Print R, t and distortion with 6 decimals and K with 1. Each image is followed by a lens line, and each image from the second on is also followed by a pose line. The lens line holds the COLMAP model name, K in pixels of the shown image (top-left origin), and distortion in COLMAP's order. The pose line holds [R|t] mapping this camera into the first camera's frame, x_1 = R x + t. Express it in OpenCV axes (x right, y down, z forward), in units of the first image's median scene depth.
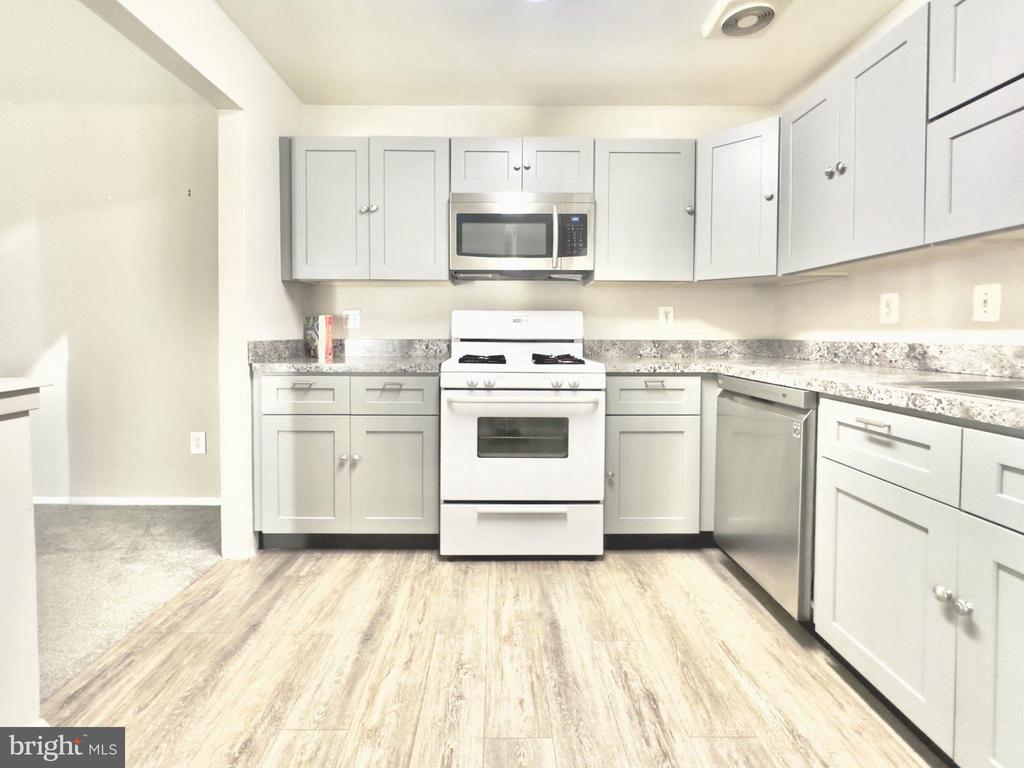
lens RADIAL K [[469.1, 0, 495.1], [0, 469.1, 347.2], [0, 0, 1]] dist [-0.003123, 0.000375]
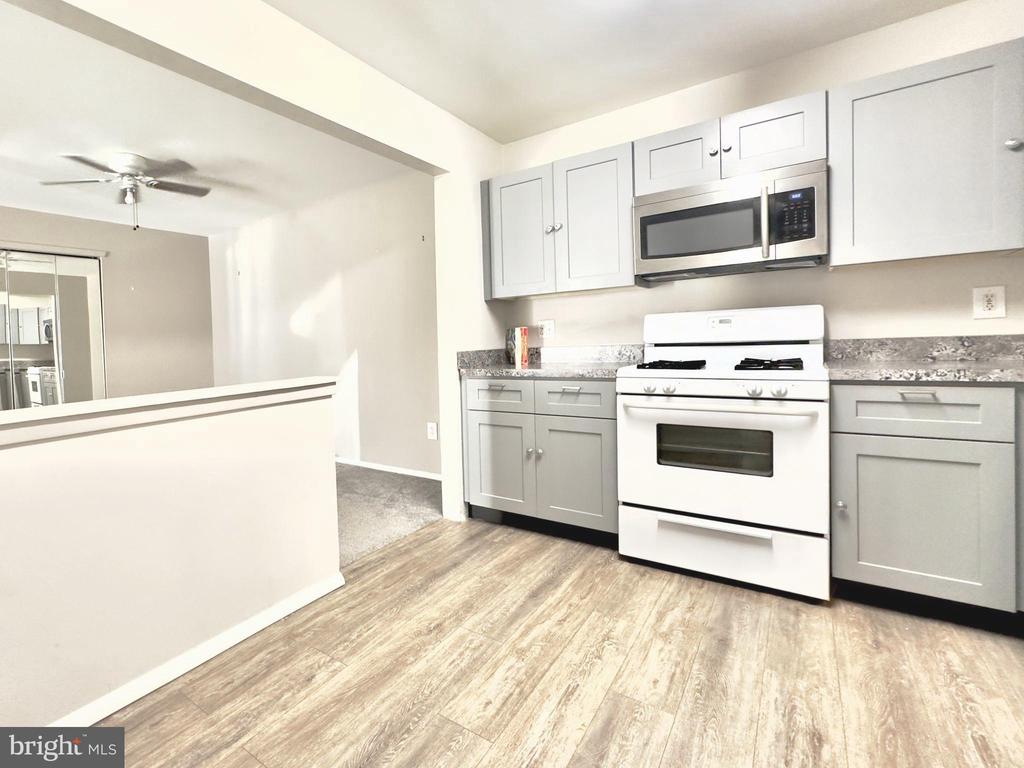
lens RADIAL K [[493.5, 0, 390.5], [0, 493.5, 362.2], [0, 0, 1]] dist [-0.002481, -0.000119]
pose [[0.768882, -0.008924, -0.639329, 0.197562], [0.018656, 0.999790, 0.008481, 0.001050], [0.639119, -0.018448, 0.768887, -0.154193]]
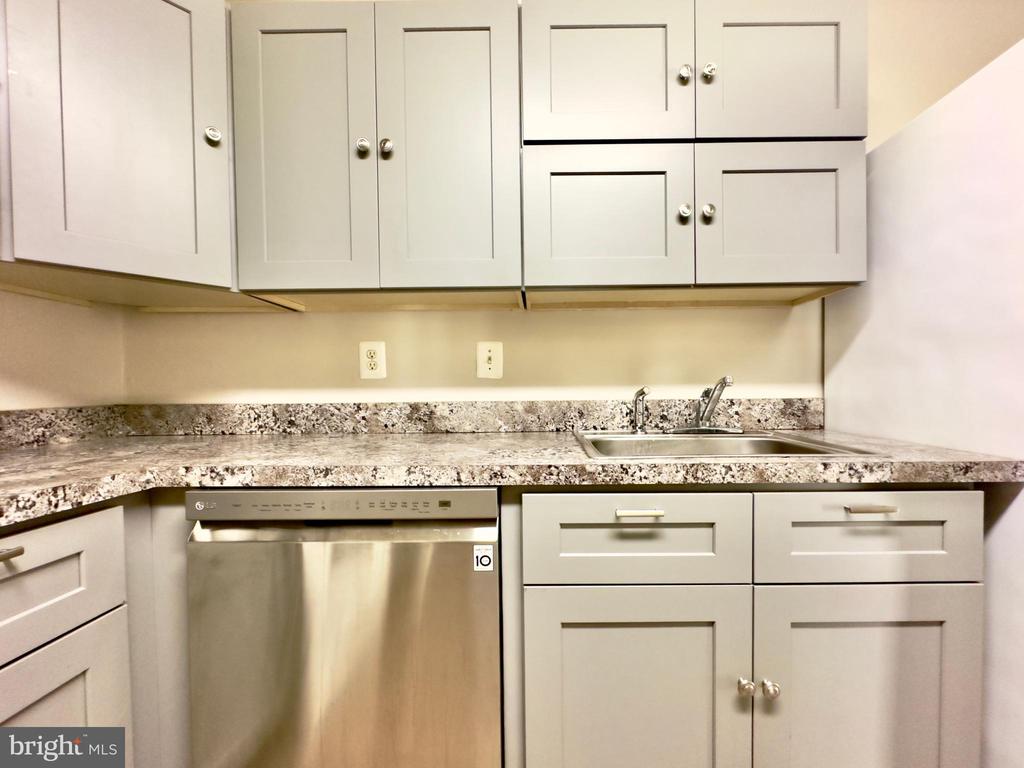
lens RADIAL K [[442.4, 0, 535.0], [0, 442.4, 399.8], [0, 0, 1]] dist [-0.002565, -0.000087]
pose [[-0.004092, -0.025122, 0.999676, 0.072746], [0.038855, 0.998925, 0.025263, -0.021735], [-0.999236, 0.038946, -0.003112, 0.669174]]
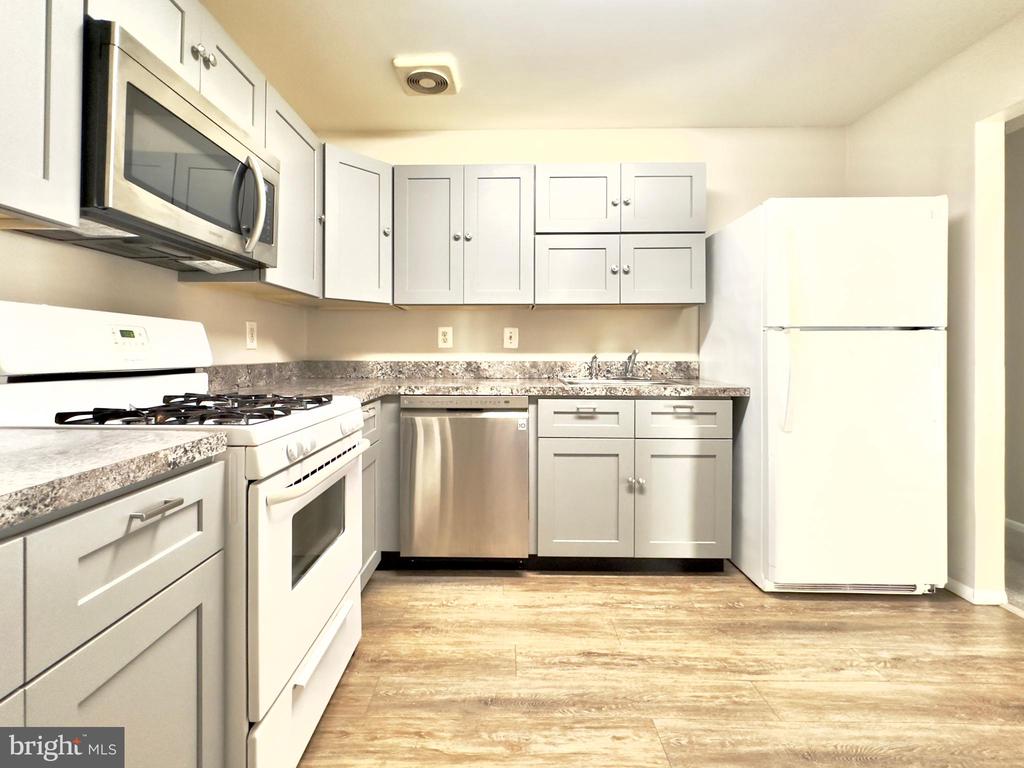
lens RADIAL K [[483.5, 0, 497.9], [0, 483.5, 357.7], [0, 0, 1]] dist [-0.001468, -0.000300]
pose [[0.016724, -0.014305, 0.999758, -0.584839], [0.028125, 0.999509, 0.013831, -0.033905], [-0.999465, 0.027886, 0.017118, 0.750475]]
